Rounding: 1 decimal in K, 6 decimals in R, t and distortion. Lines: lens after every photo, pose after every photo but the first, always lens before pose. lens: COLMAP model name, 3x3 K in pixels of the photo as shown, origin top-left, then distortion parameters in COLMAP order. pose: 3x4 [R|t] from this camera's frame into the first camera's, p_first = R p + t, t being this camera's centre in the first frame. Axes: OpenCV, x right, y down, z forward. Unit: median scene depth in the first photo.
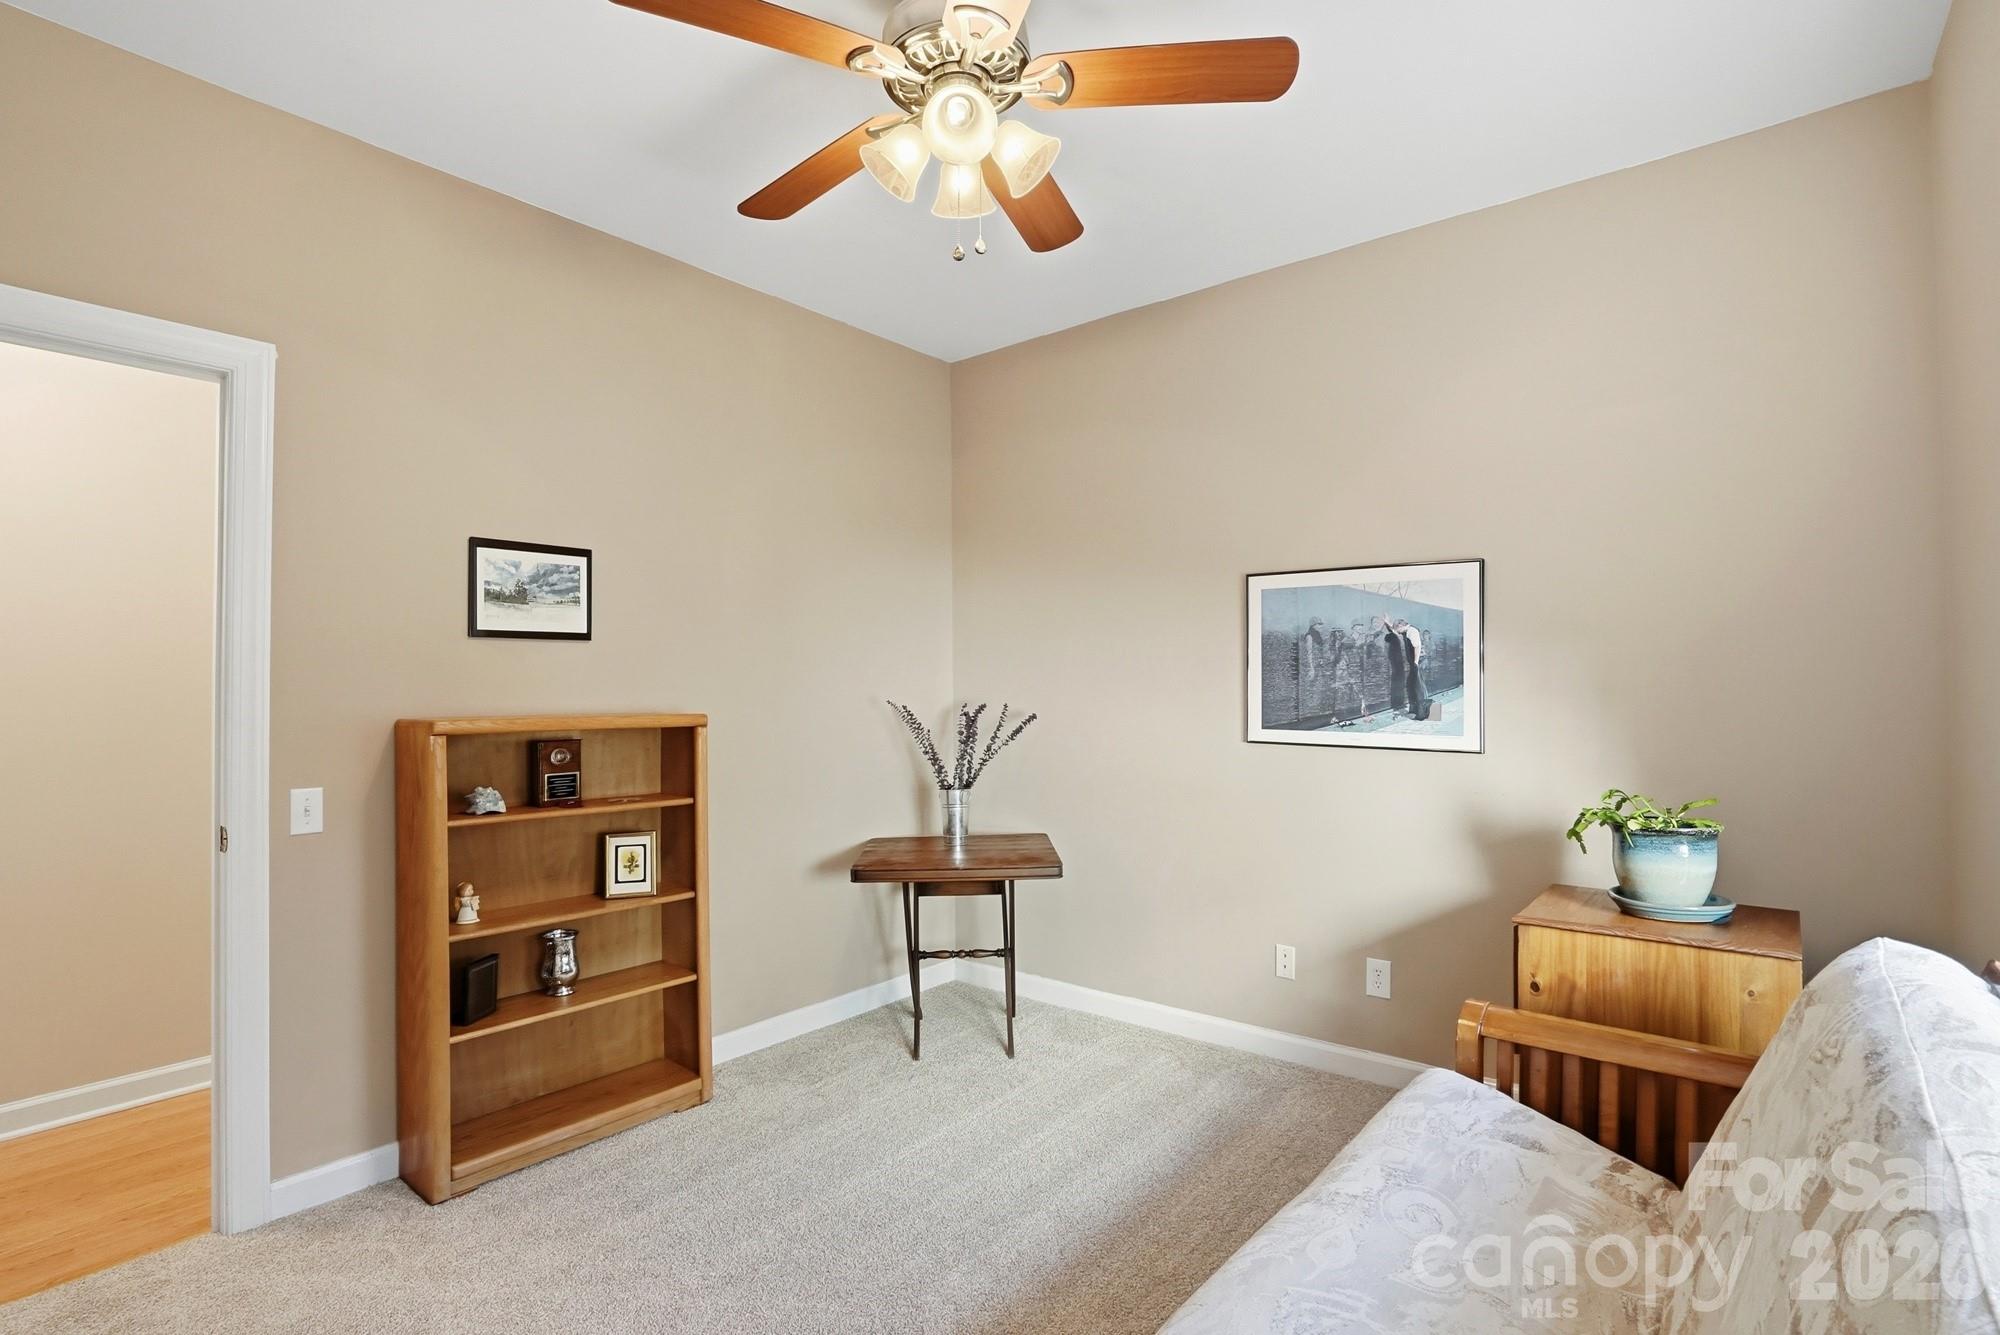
lens RADIAL K [[929.1, 0, 1010.7], [0, 929.1, 676.2], [0, 0, 1]] dist [-0.059940, 0.021108]
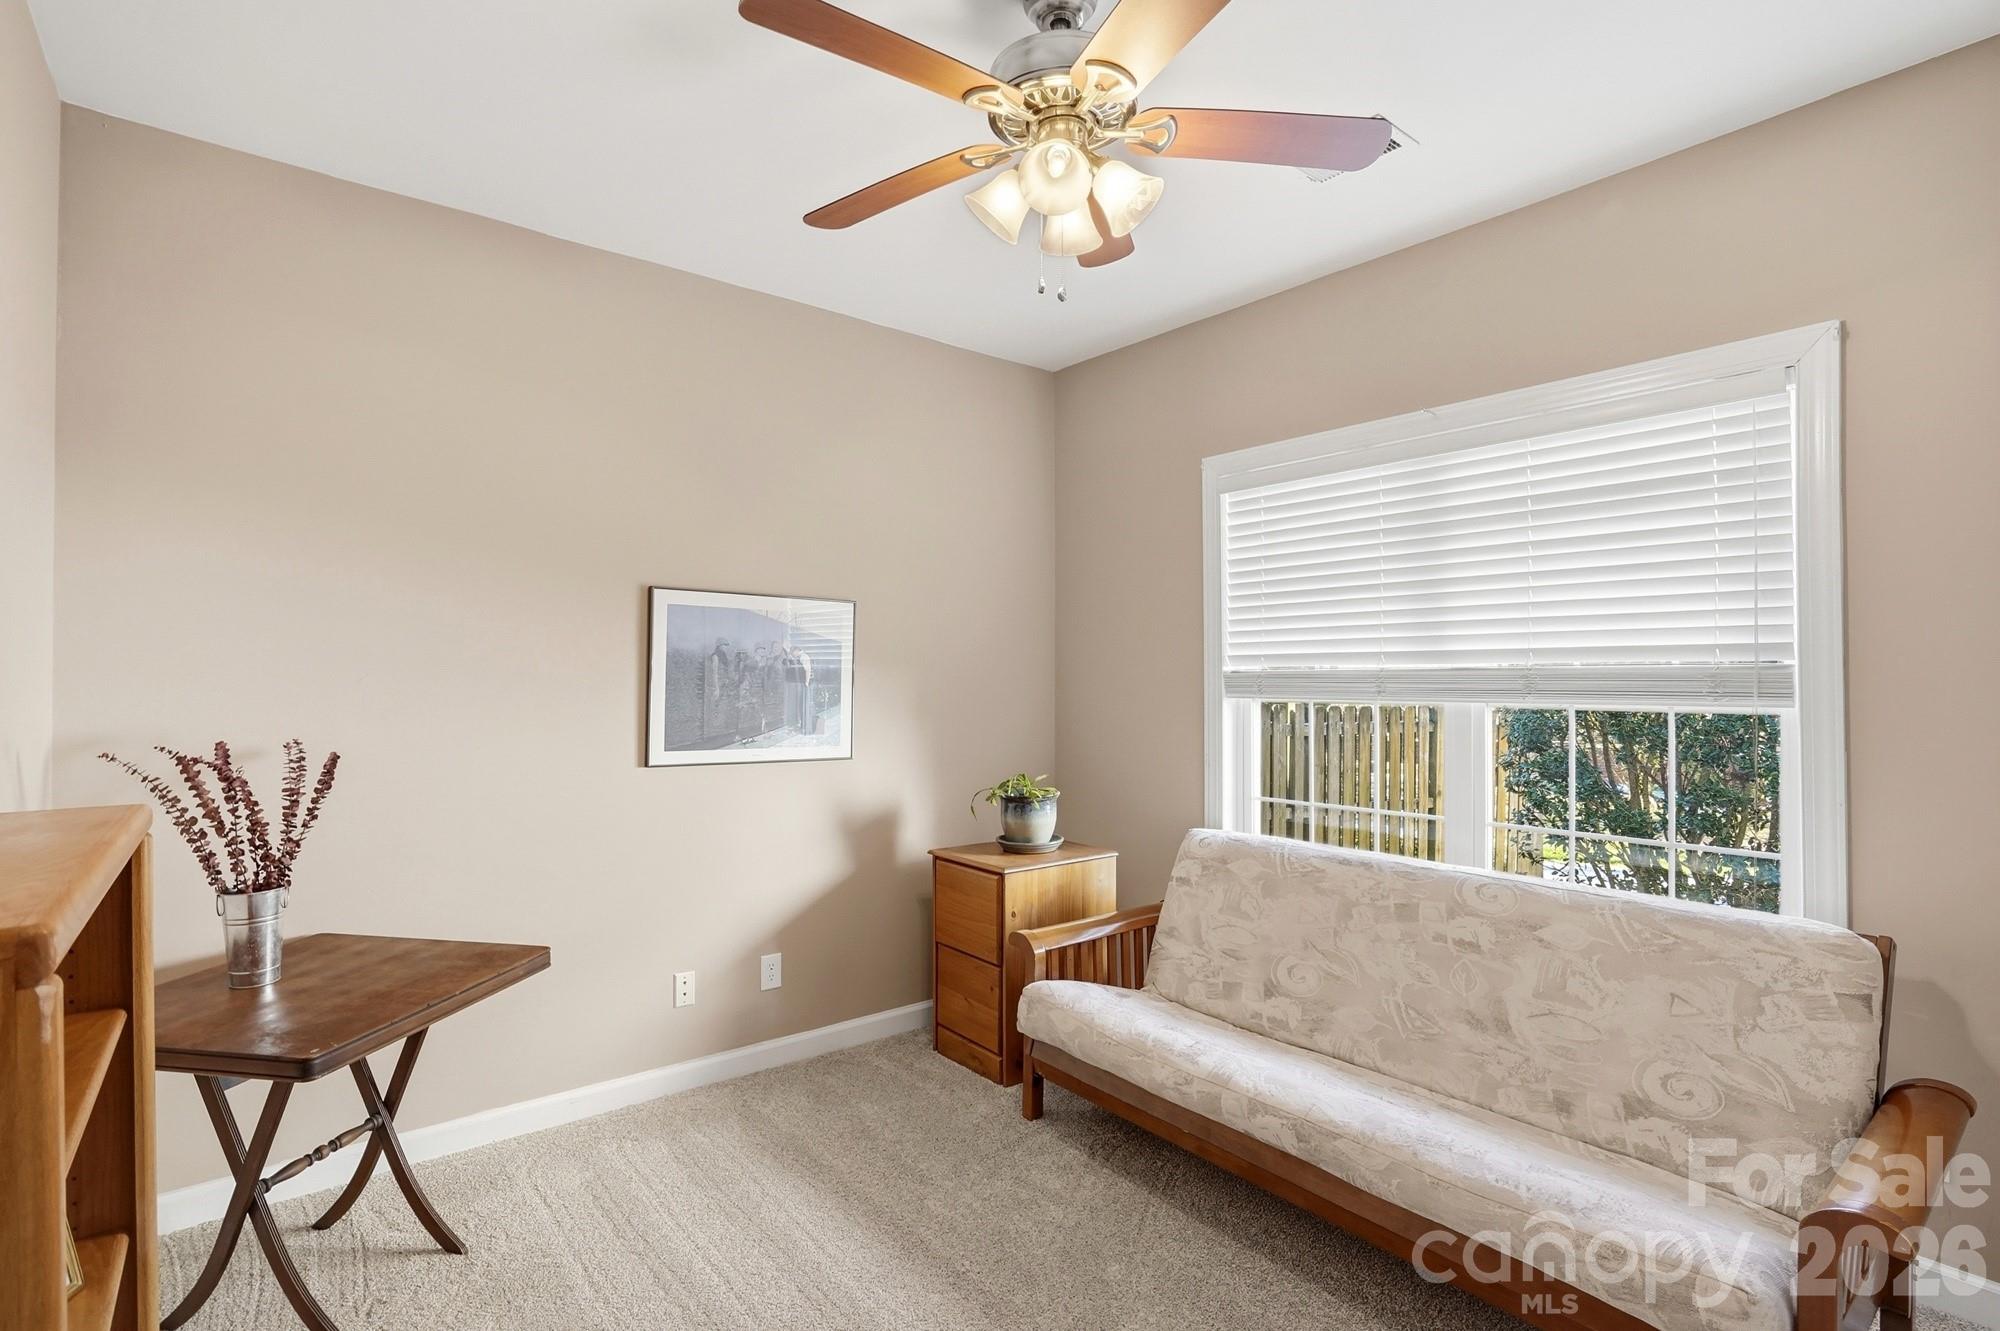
lens RADIAL K [[929.1, 0, 1010.7], [0, 929.1, 674.2], [0, 0, 1]] dist [-0.059940, 0.021108]
pose [[0.190111, 0.015452, 0.981641, -0.619599], [-0.016801, 0.999781, -0.012484, -0.016739], [-0.981619, -0.014119, 0.190329, 0.504489]]
